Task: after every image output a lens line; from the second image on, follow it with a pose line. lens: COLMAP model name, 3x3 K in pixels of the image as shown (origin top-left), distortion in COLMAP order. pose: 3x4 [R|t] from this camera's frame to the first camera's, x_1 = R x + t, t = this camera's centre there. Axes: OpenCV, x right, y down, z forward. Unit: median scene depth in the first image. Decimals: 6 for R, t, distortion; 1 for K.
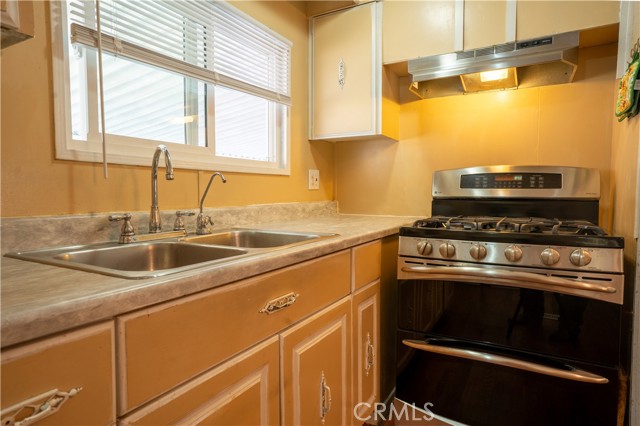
lens RADIAL K [[378.4, 0, 320.0], [0, 378.4, 213.0], [0, 0, 1]] dist [-0.019168, 0.000157]
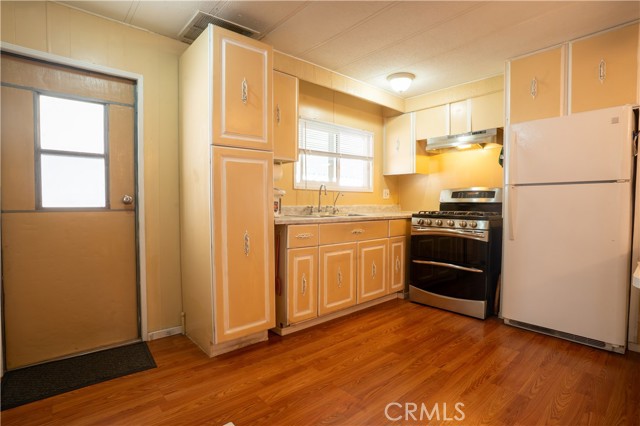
lens RADIAL K [[314.2, 0, 320.4], [0, 314.2, 210.0], [0, 0, 1]] dist [-0.071842, 0.032516]
pose [[0.943727, 0.011492, -0.330527, 0.316315], [-0.022755, 0.999284, -0.030227, 0.087704], [0.329943, 0.036047, 0.943312, -1.094243]]
